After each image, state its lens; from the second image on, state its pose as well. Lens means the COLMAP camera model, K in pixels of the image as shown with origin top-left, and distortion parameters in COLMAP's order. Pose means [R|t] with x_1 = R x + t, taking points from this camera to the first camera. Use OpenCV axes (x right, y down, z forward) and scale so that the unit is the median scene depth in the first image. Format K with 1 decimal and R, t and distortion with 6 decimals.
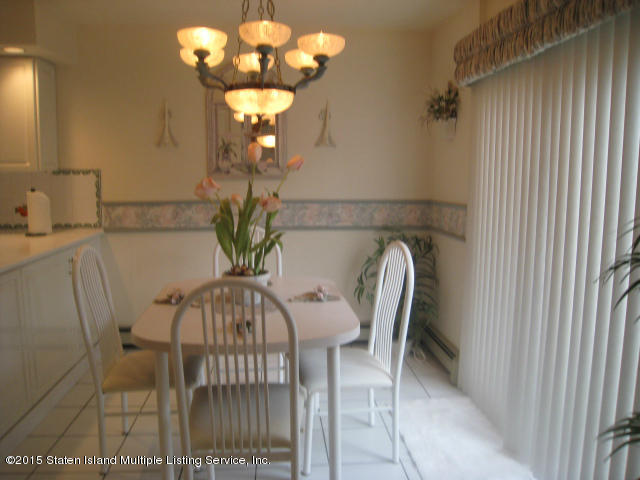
lens RADIAL K [[530.8, 0, 319.2], [0, 530.8, 238.5], [0, 0, 1]] dist [-0.161001, 0.107453]
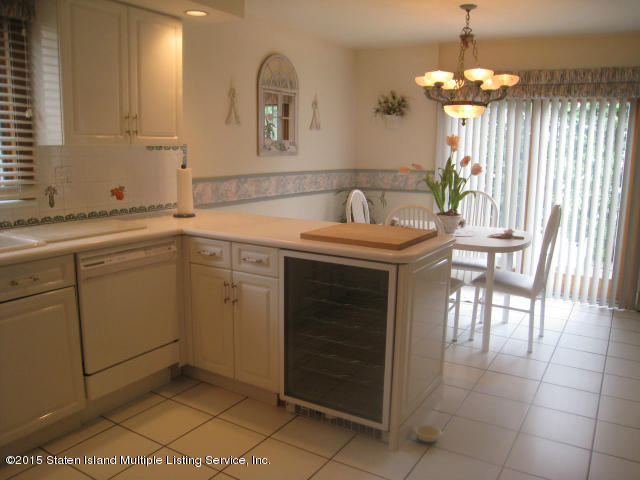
lens RADIAL K [[530.8, 0, 317.9], [0, 530.8, 240.4], [0, 0, 1]] dist [-0.161001, 0.107453]
pose [[0.613372, -0.132344, 0.778627, -1.032184], [0.106145, 0.990730, 0.084778, -0.014365], [-0.782629, 0.030647, 0.621734, 0.206995]]
